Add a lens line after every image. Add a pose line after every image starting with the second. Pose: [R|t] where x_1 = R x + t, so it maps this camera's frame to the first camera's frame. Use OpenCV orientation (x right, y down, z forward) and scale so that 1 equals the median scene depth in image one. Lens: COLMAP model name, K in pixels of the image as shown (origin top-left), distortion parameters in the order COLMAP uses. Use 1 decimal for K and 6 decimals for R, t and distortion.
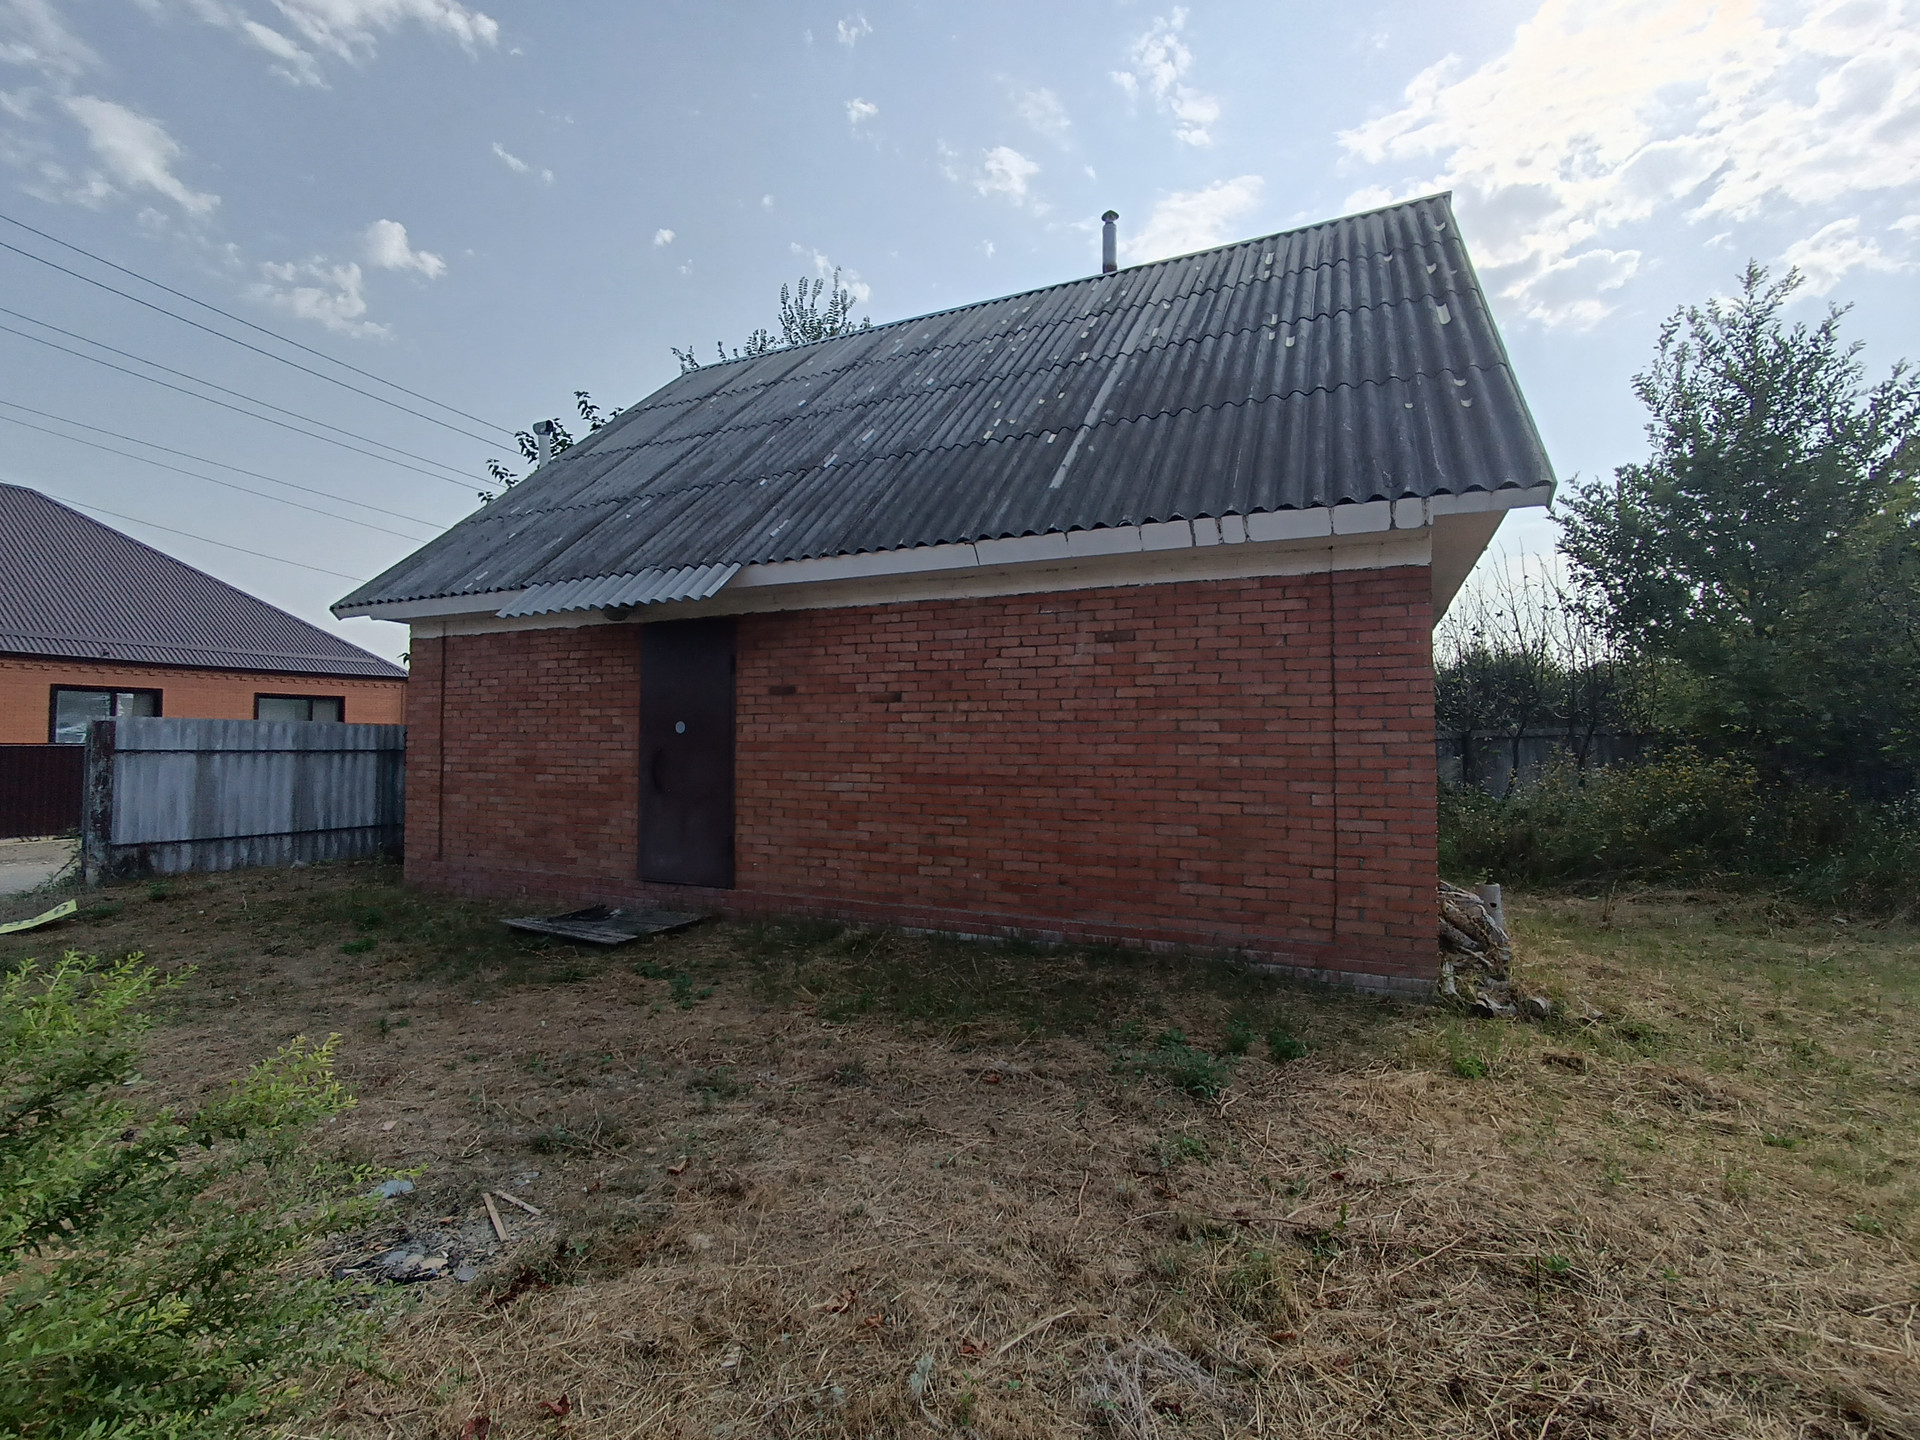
lens RADIAL K [[872.5, 0, 974.6], [0, 872.5, 726.3], [0, 0, 1]] dist [-0.015187, 0.016537]
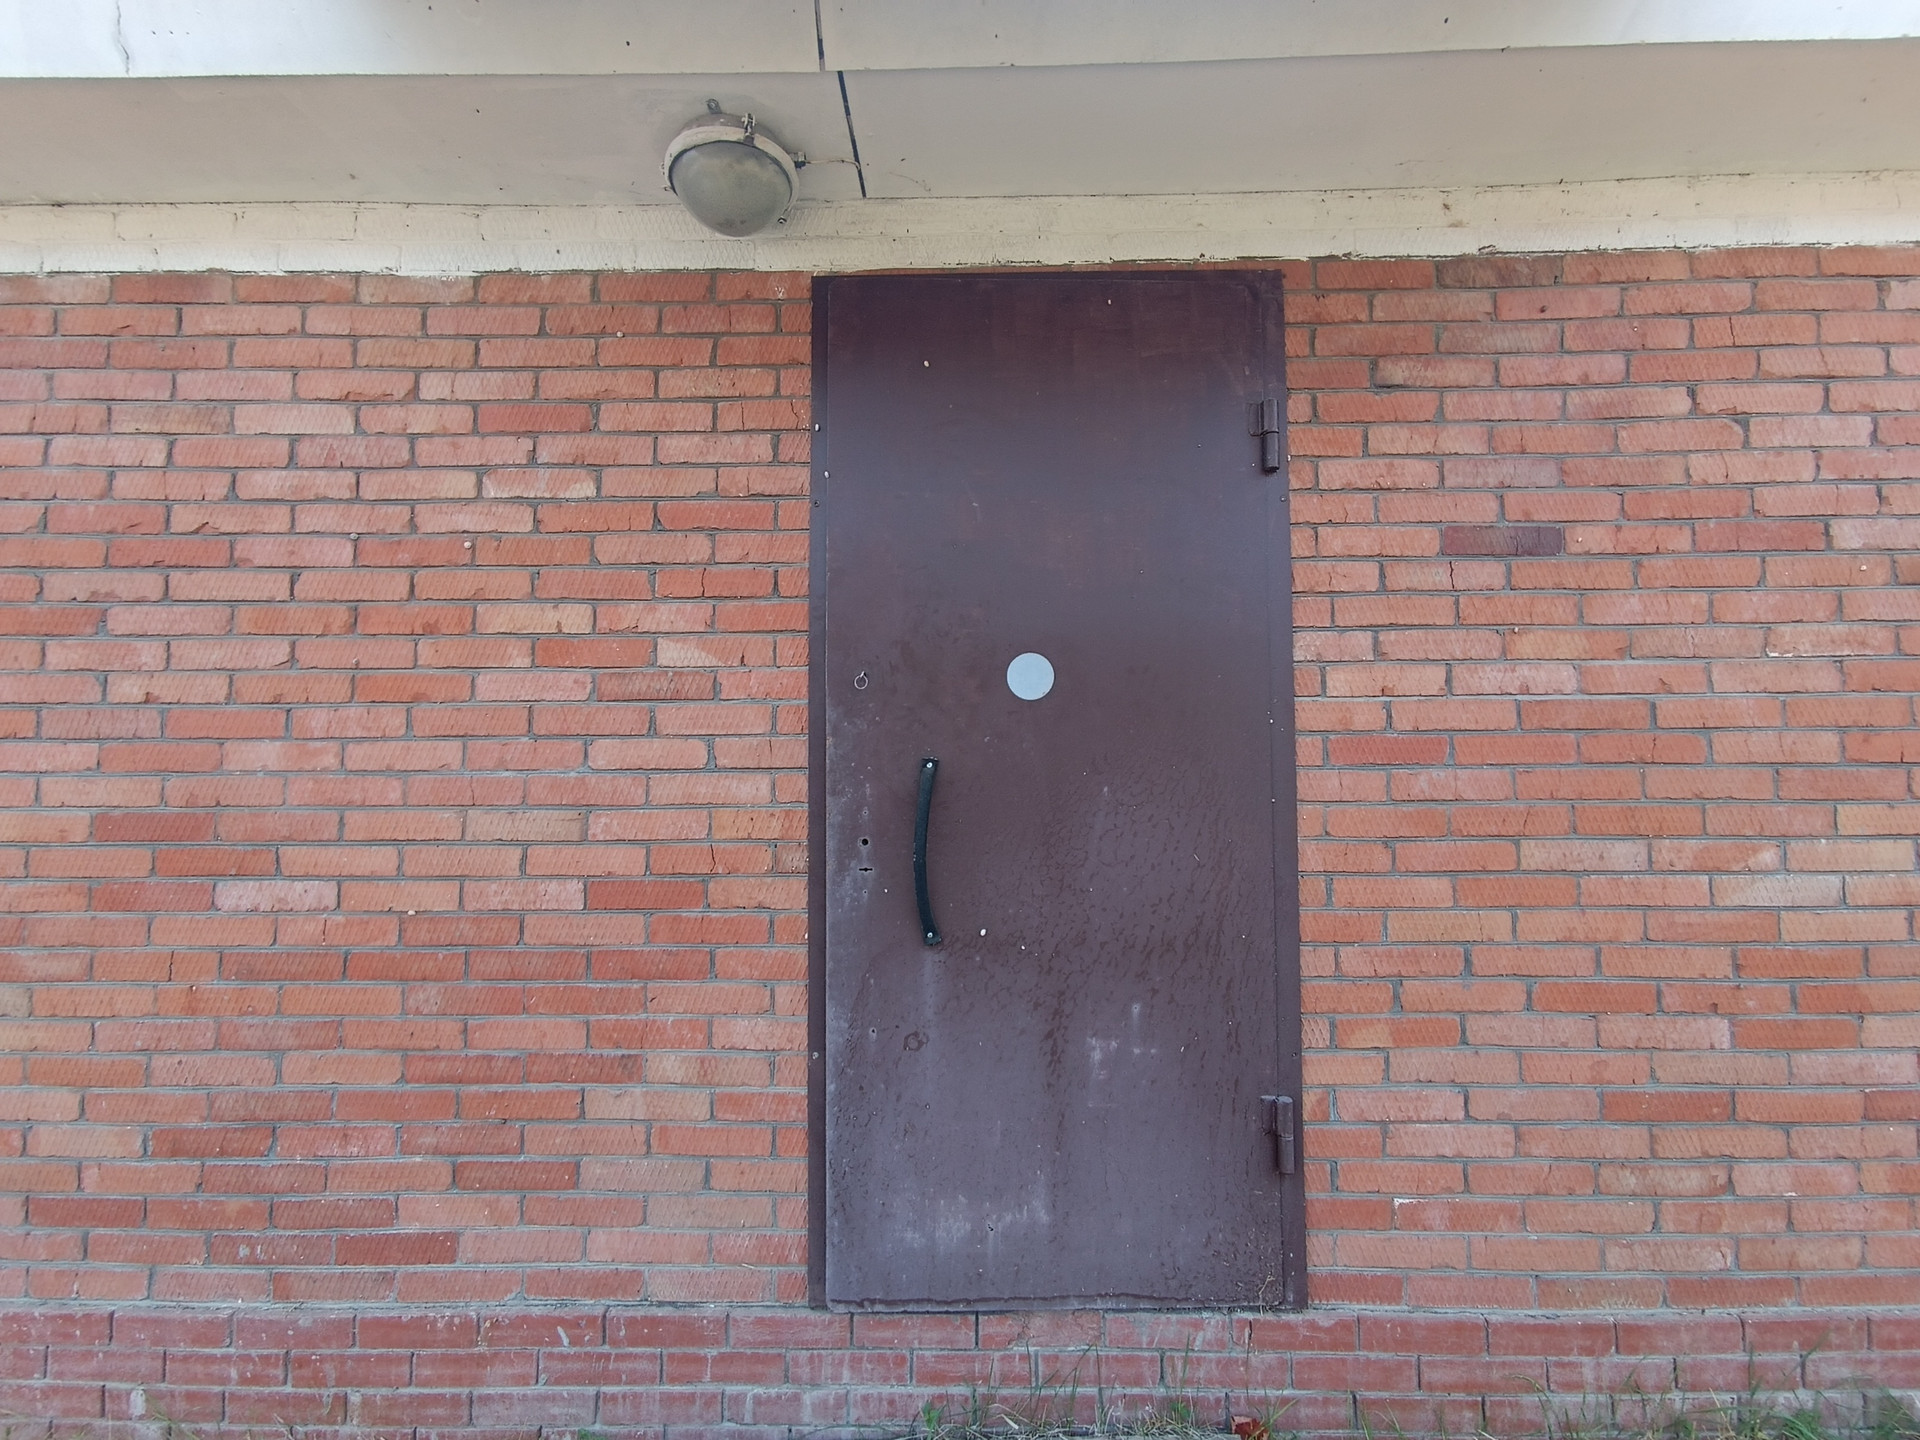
lens RADIAL K [[872.5, 0, 959.9], [0, 872.5, 721.5], [0, 0, 1]] dist [-0.015187, 0.016537]
pose [[0.916408, 0.008046, 0.400164, -0.474525], [0.002625, 0.999656, -0.026111, 0.021552], [-0.400236, 0.024979, 0.916072, 0.804917]]
